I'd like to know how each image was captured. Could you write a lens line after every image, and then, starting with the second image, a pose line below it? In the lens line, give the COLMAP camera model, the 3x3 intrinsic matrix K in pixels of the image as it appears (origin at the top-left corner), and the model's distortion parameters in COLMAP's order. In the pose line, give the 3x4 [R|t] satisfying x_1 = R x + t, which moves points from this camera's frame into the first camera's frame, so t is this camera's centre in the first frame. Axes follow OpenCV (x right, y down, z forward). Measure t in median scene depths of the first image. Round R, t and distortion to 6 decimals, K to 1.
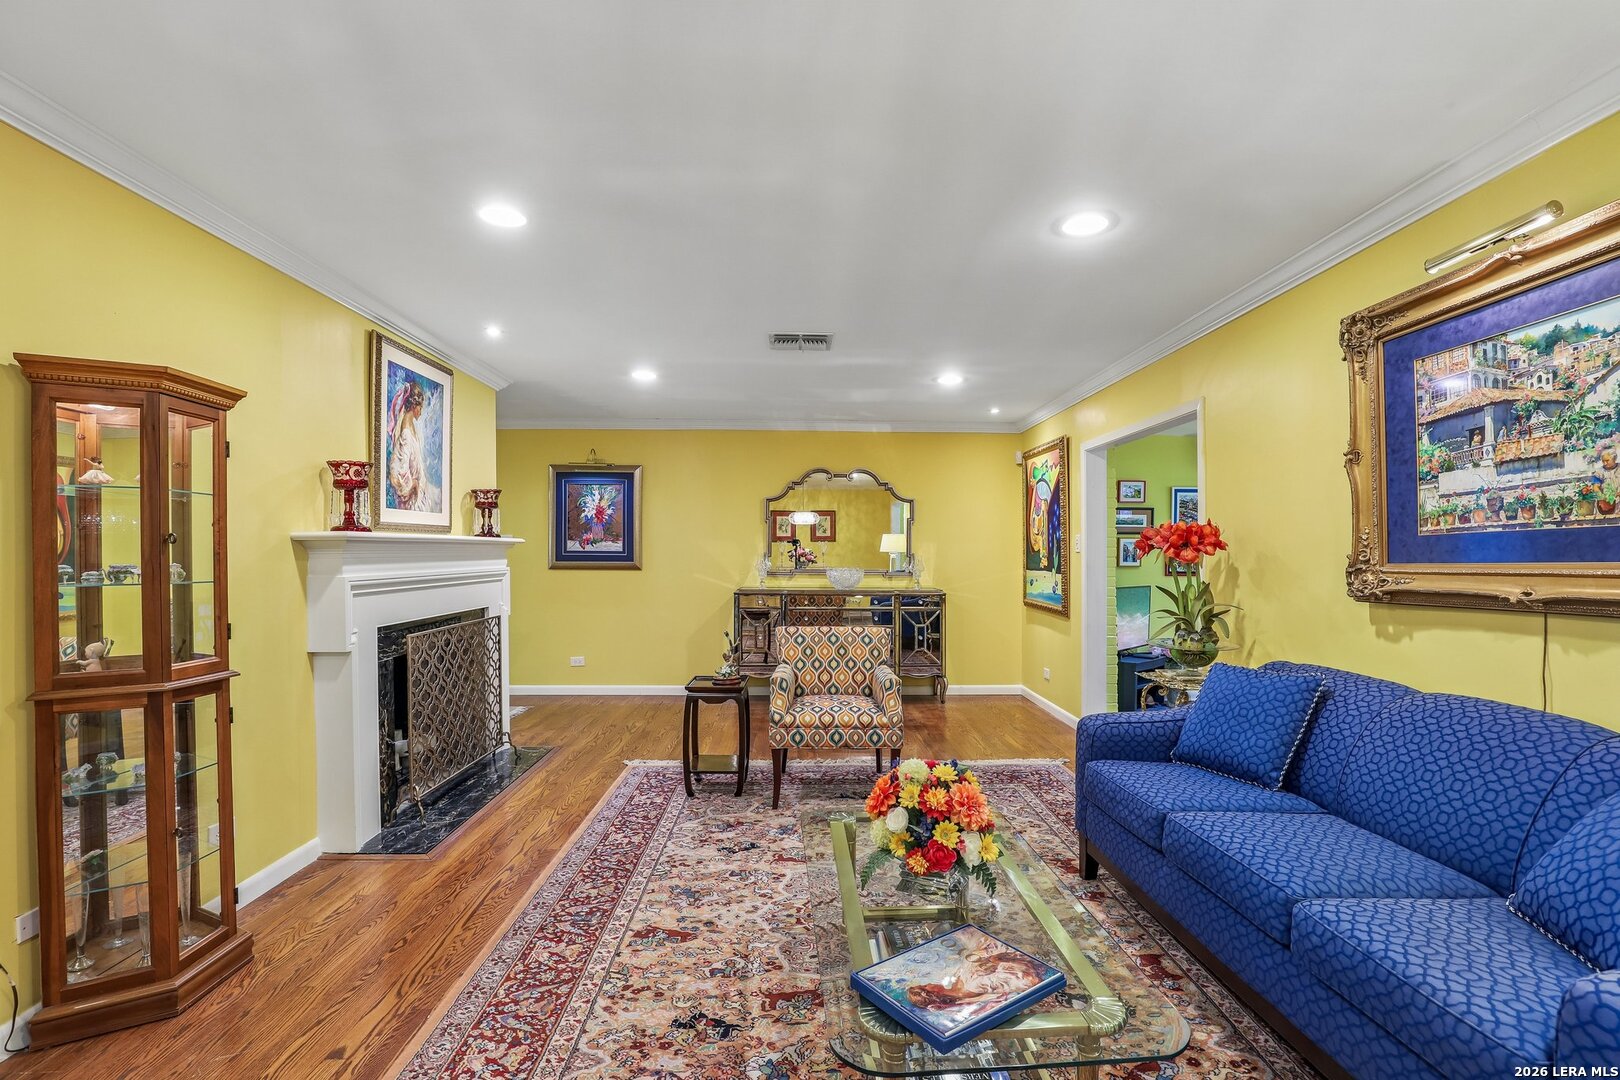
lens RADIAL K [[746.8, 0, 813.1], [0, 746.8, 569.4], [0, 0, 1]] dist [-0.036020, 0.005772]
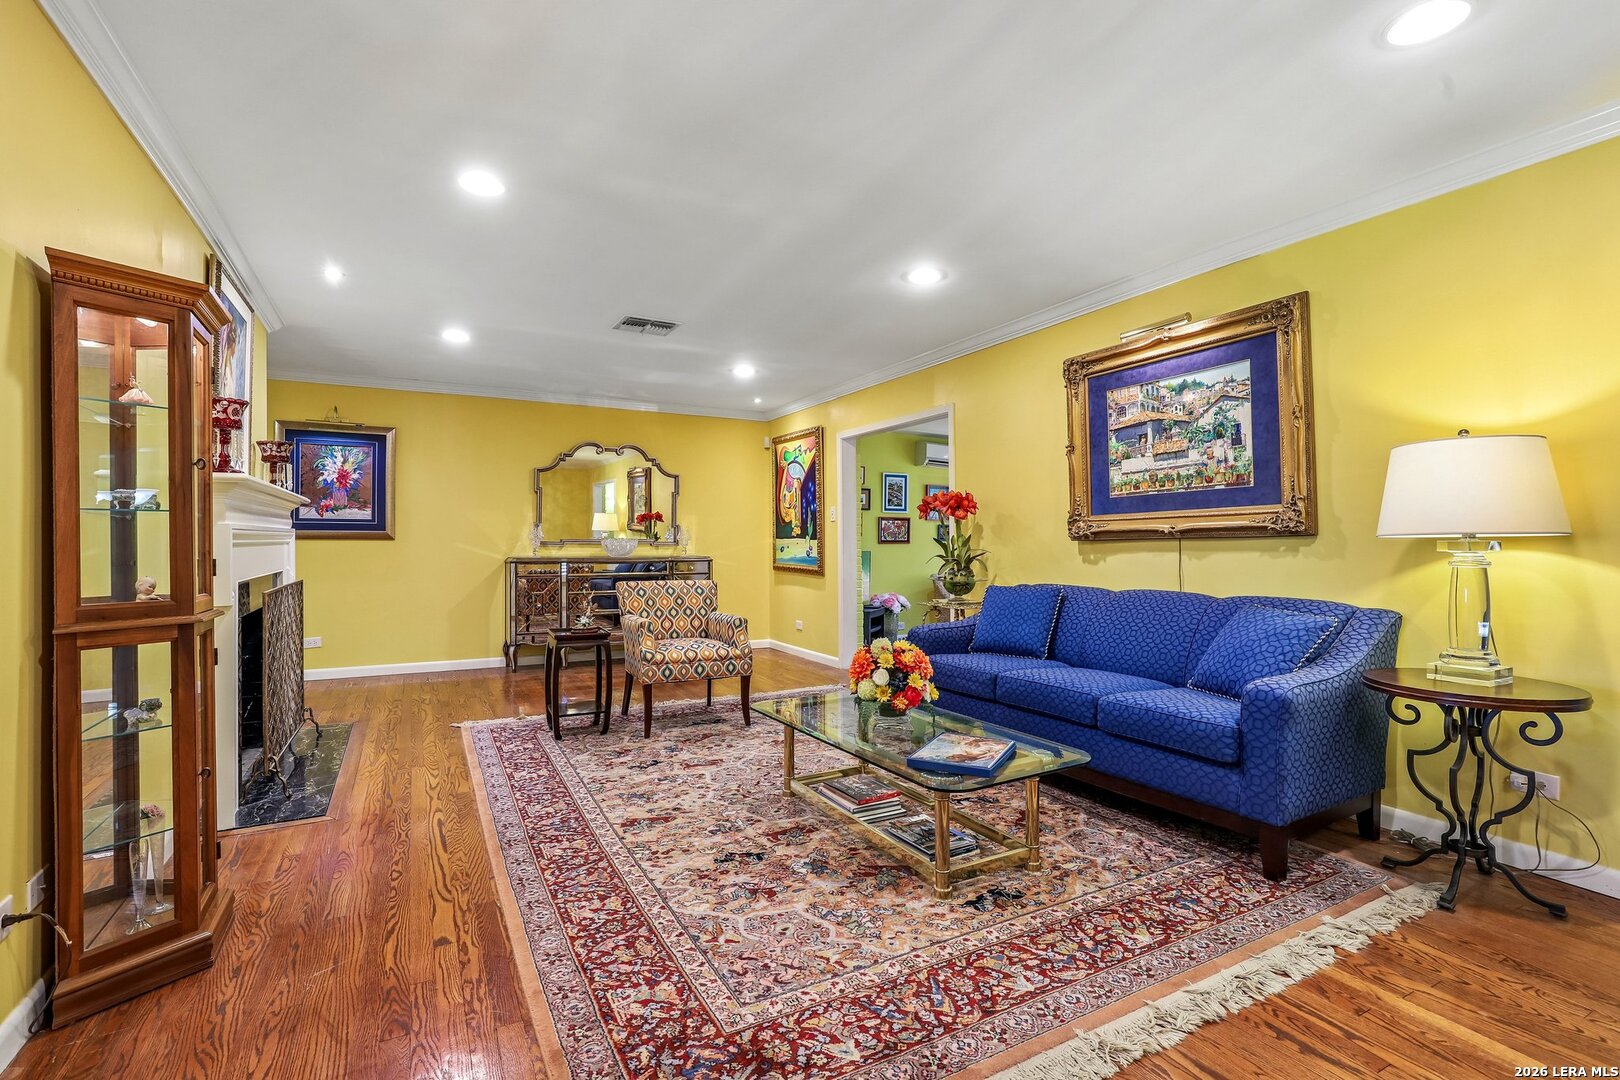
lens RADIAL K [[738.4, 0, 822.1], [0, 738.4, 545.9], [0, 0, 1]] dist [-0.012464, 0.001584]
pose [[0.892900, -0.005498, 0.450221, -0.464502], [0.011390, 0.999881, -0.010380, 0.067058], [-0.450110, 0.014396, 0.892857, -0.177862]]
